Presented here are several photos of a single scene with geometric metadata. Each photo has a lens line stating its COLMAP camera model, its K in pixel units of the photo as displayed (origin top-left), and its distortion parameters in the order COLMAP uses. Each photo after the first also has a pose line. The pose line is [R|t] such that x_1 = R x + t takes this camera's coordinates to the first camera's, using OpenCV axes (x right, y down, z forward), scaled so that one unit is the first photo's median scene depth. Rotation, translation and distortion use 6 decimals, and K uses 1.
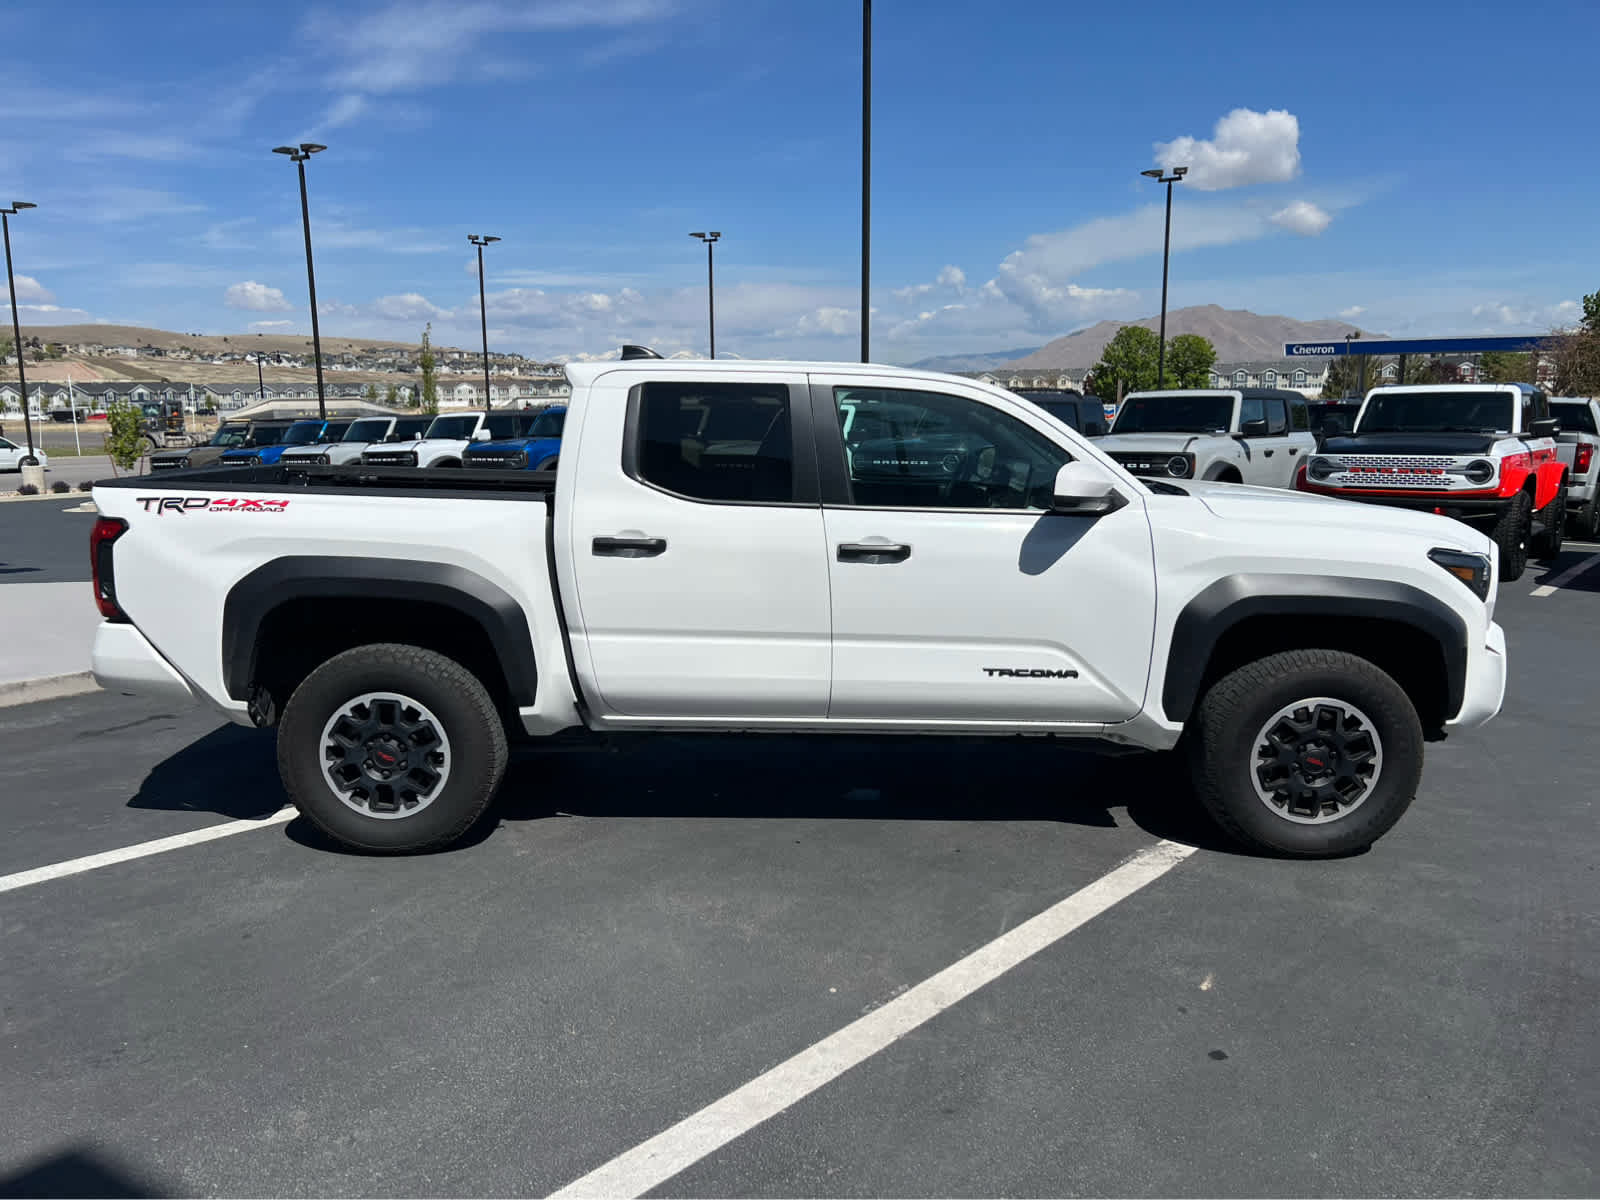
lens RADIAL K [[1202.8, 0, 800.0], [0, 1202.8, 600.0], [0, 0, 1]] dist [0.063205, -0.083731]
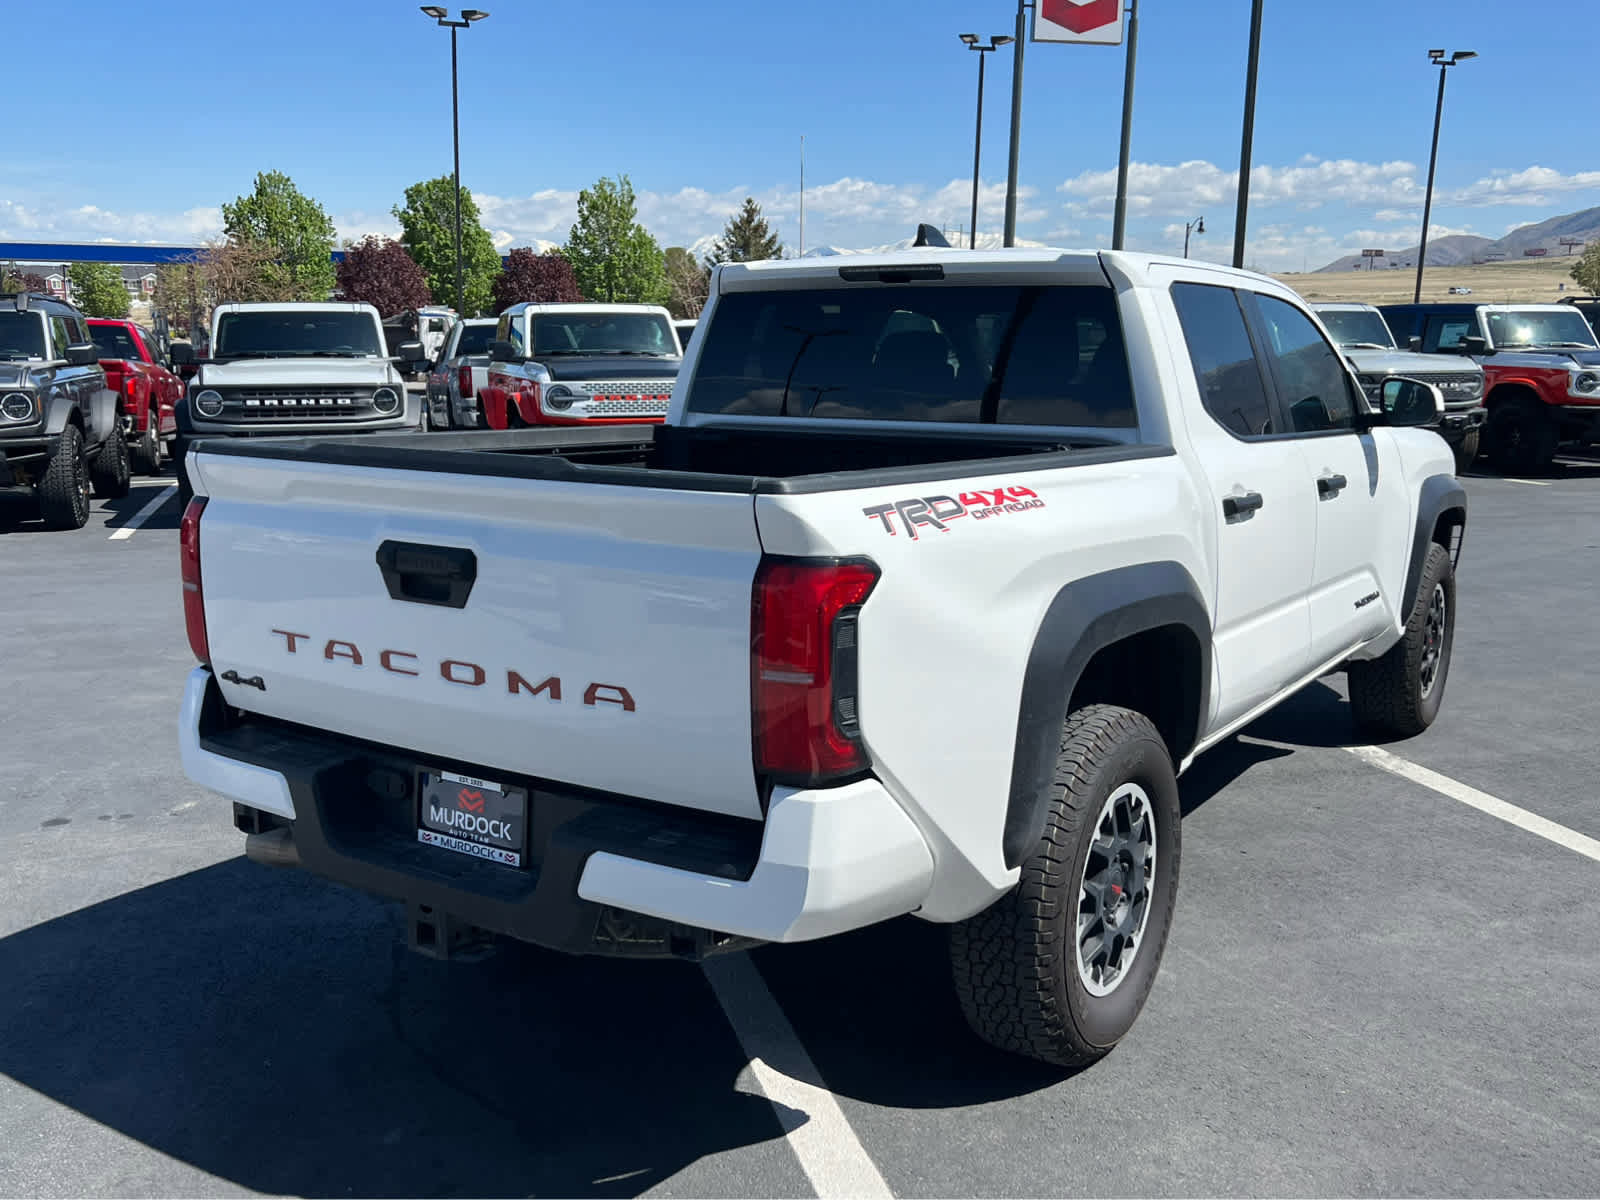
lens RADIAL K [[1485.9, 0, 784.7], [0, 1485.9, 604.3], [0, 0, 1]] dist [0.056005, -0.079505]
pose [[0.553918, -0.148070, 0.819299, -1.032417], [0.128049, 0.987501, 0.091897, -0.103748], [-0.822666, 0.054007, 0.565955, 0.704810]]
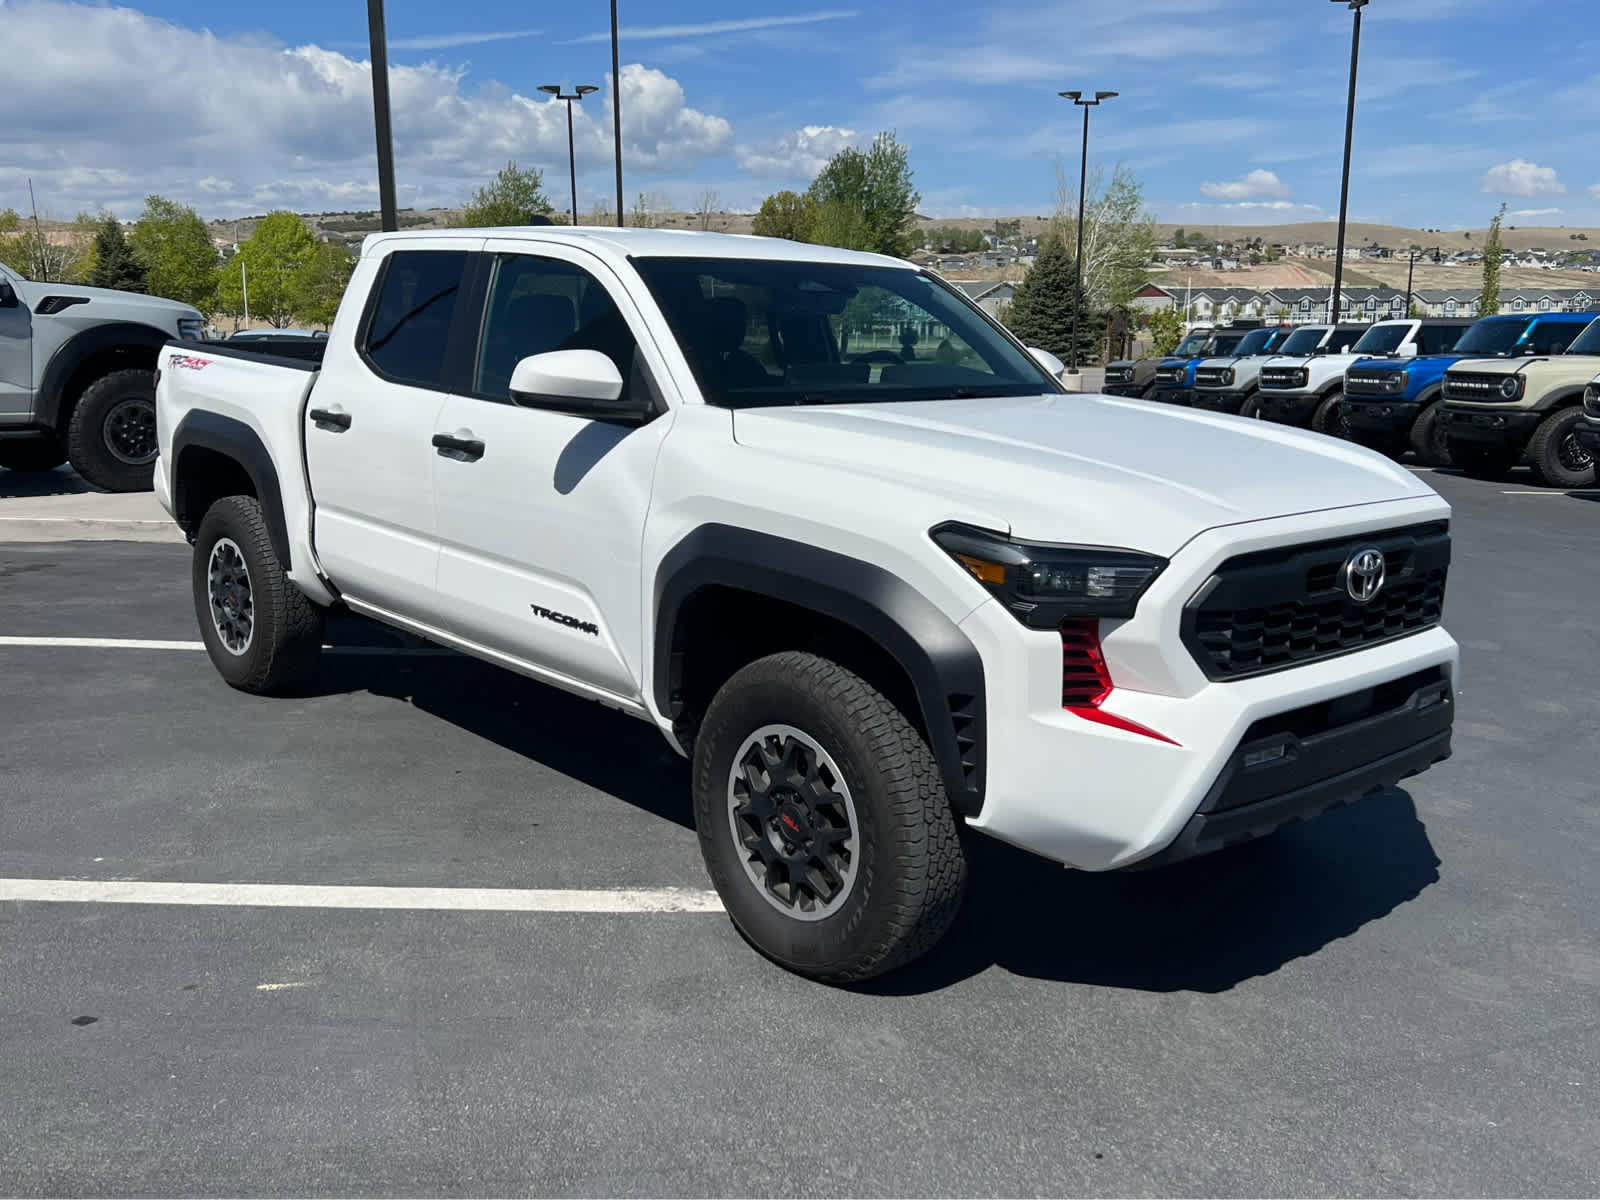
lens RADIAL K [[1485.9, 0, 784.7], [0, 1485.9, 604.3], [0, 0, 1]] dist [0.056005, -0.079505]
pose [[0.665585, 0.158132, -0.729377, 0.992396], [-0.135928, 0.986634, 0.089867, -0.055769], [0.733840, 0.039328, 0.678183, 0.446138]]
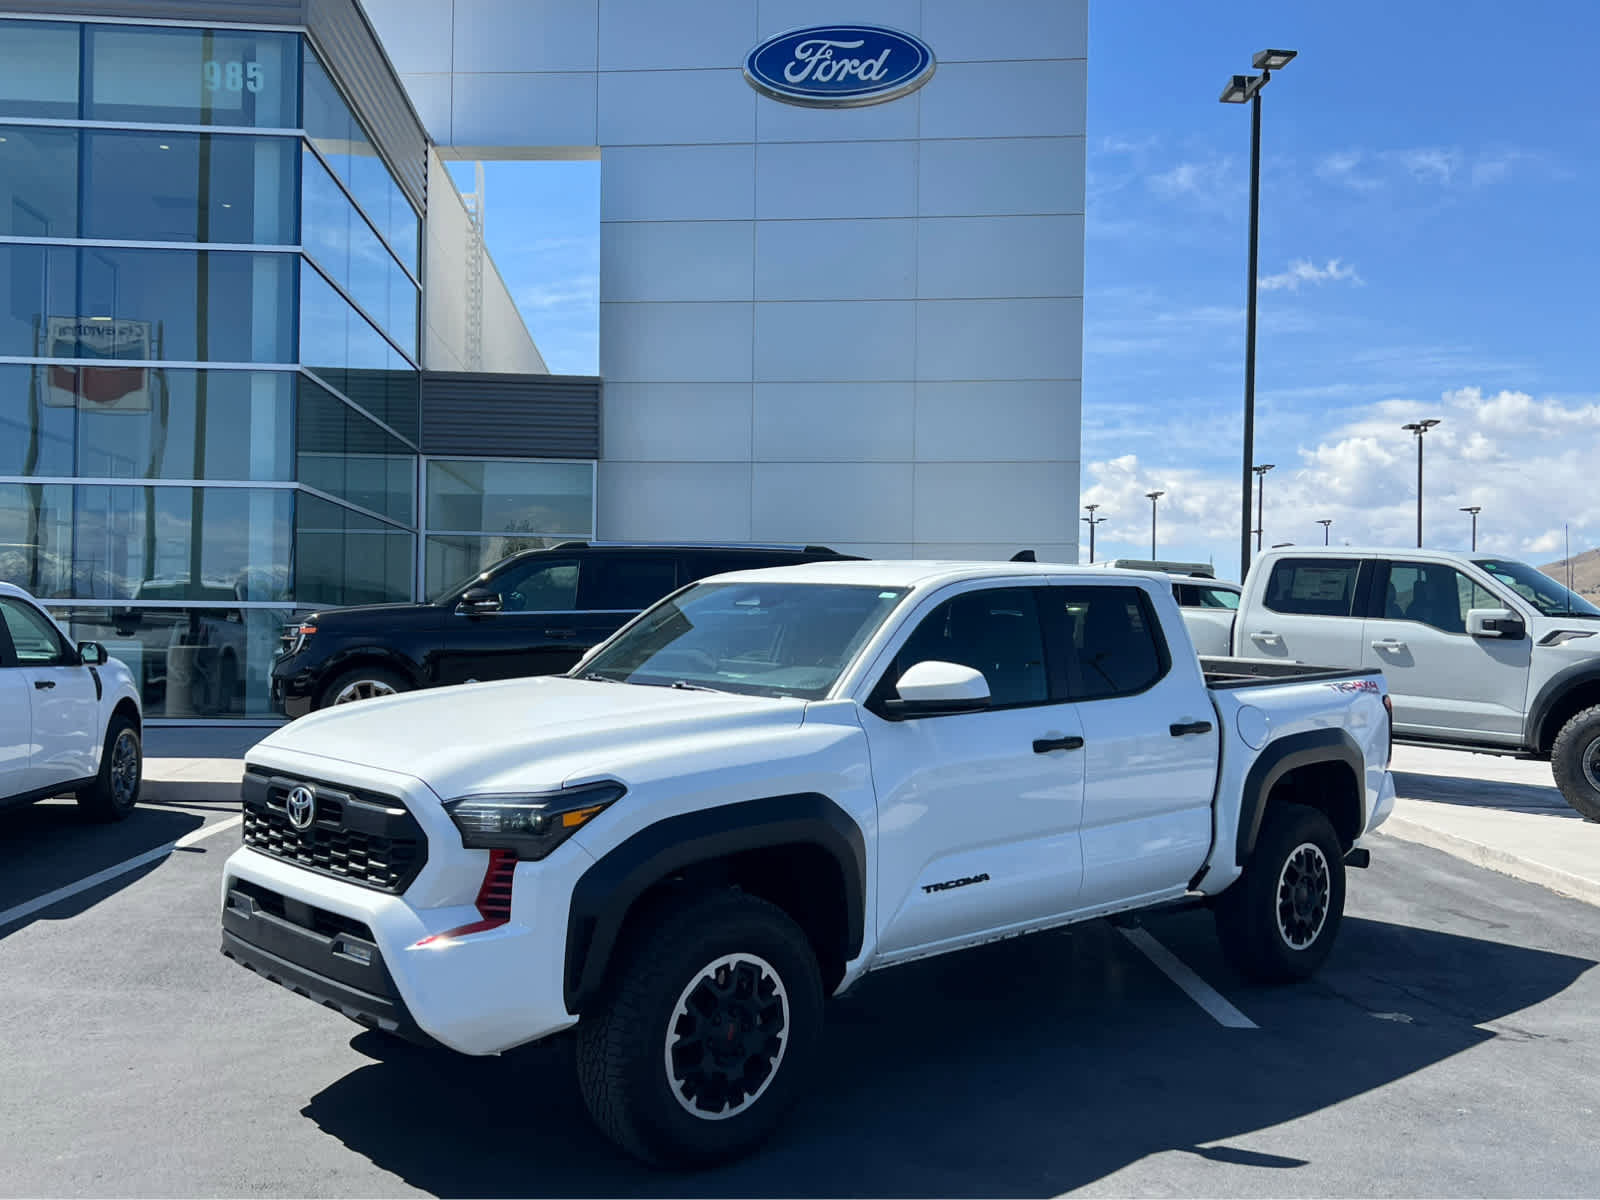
lens RADIAL K [[1504.2, 0, 811.3], [0, 1504.2, 607.1], [0, 0, 1]] dist [0.085782, -0.173375]
pose [[-0.716929, -0.011313, -0.697055, 1.092463], [-0.134446, 0.983342, 0.122320, -0.345485], [0.684060, 0.181411, -0.706507, 2.119725]]
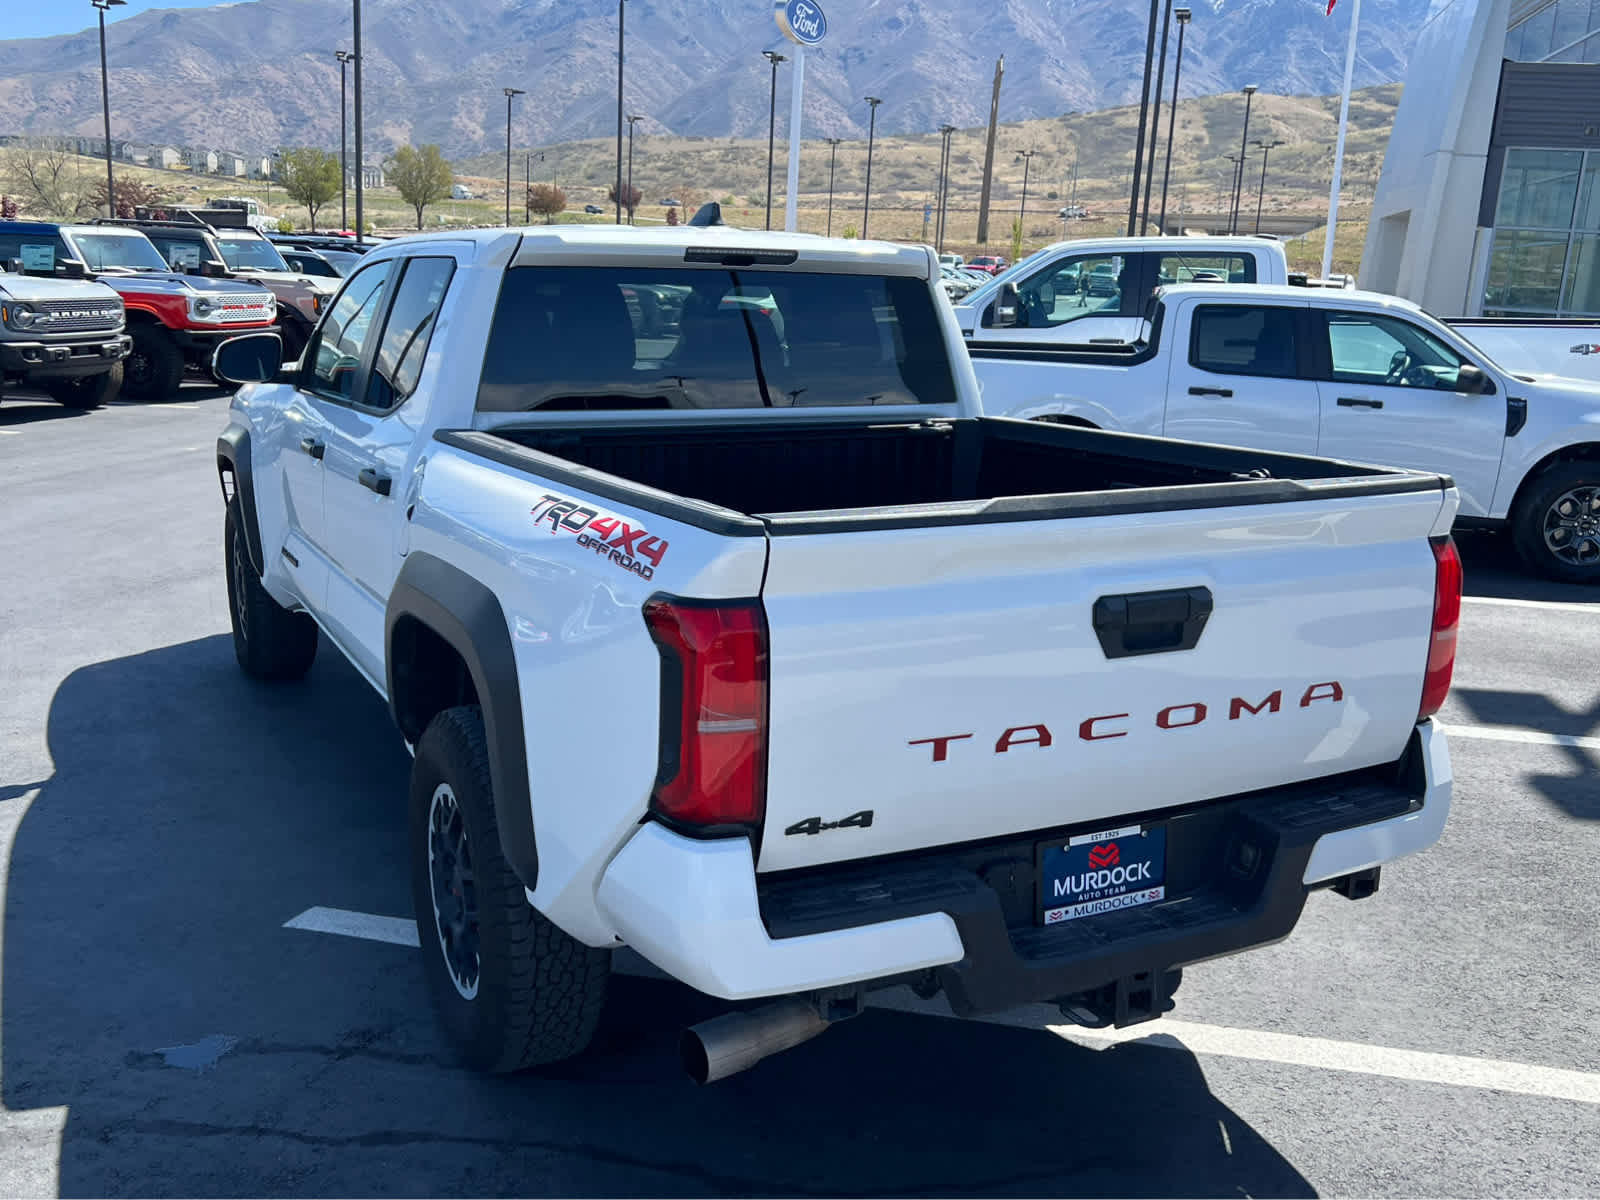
lens RADIAL K [[1485.9, 0, 784.7], [0, 1485.9, 604.3], [0, 0, 1]] dist [0.056005, -0.079505]
pose [[-0.454814, -0.209682, 0.865551, -1.034671], [0.114621, 0.950024, 0.290374, -0.271121], [-0.883180, 0.231277, -0.408050, 1.554673]]
